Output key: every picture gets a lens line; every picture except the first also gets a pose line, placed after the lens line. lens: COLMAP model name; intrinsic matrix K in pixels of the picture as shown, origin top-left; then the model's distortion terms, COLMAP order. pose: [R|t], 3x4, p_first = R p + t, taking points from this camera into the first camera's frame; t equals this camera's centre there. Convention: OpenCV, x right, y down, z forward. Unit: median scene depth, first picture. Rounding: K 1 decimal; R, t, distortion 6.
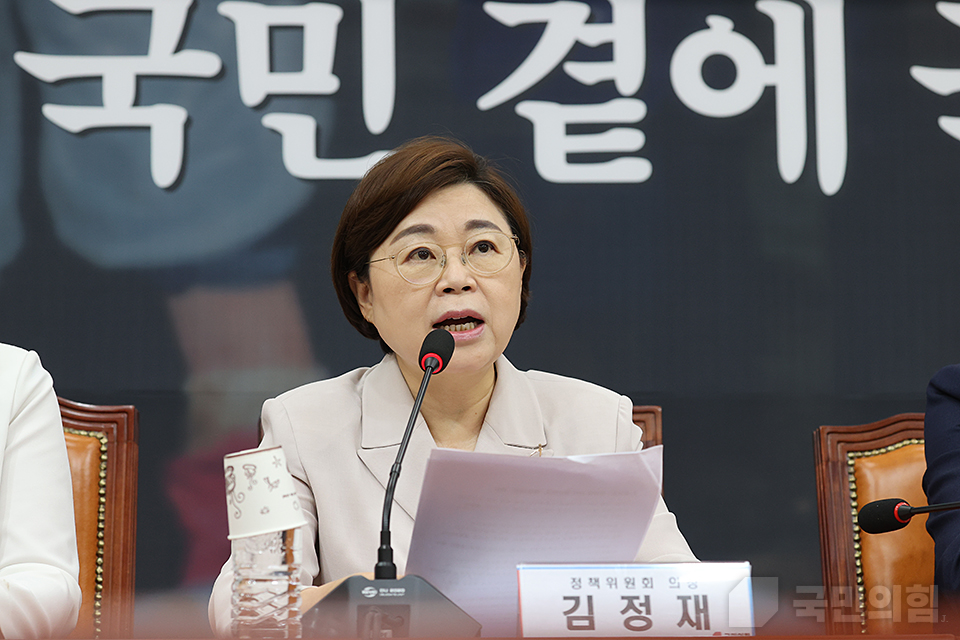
lens RADIAL K [[3442.6, 0, 480.4], [0, 3442.6, 317.4], [0, 0, 1]] dist [-0.000415, 0.000000]
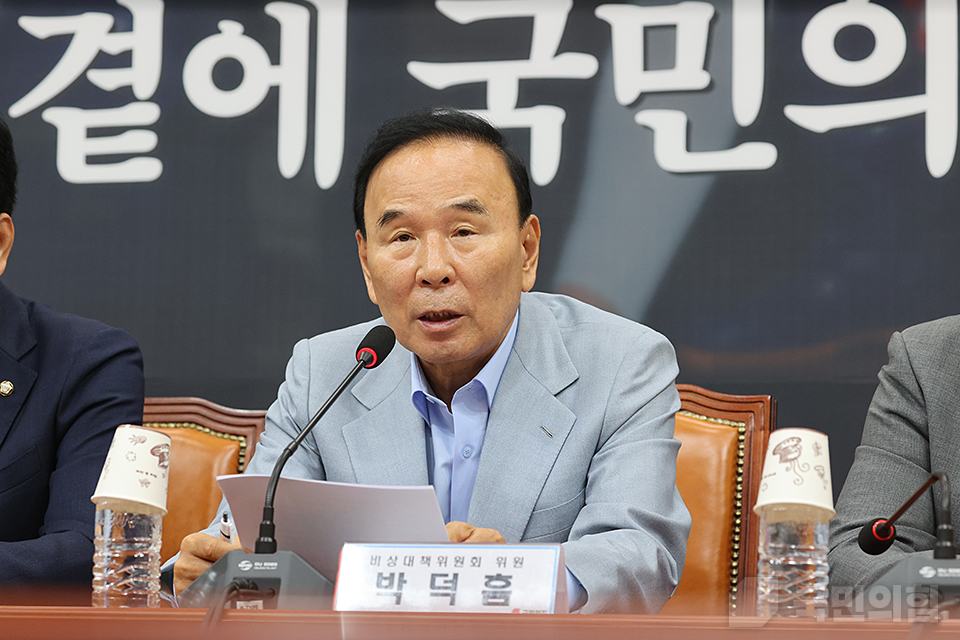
lens RADIAL K [[3442.6, 0, 480.6], [0, 3442.6, 319.9], [0, 0, 1]] dist [-0.000415, 0.000000]
pose [[0.926072, -0.006668, -0.377287, 0.535720], [0.009677, 0.999935, 0.006082, -0.001997], [0.377222, -0.009284, 0.926076, 0.056158]]
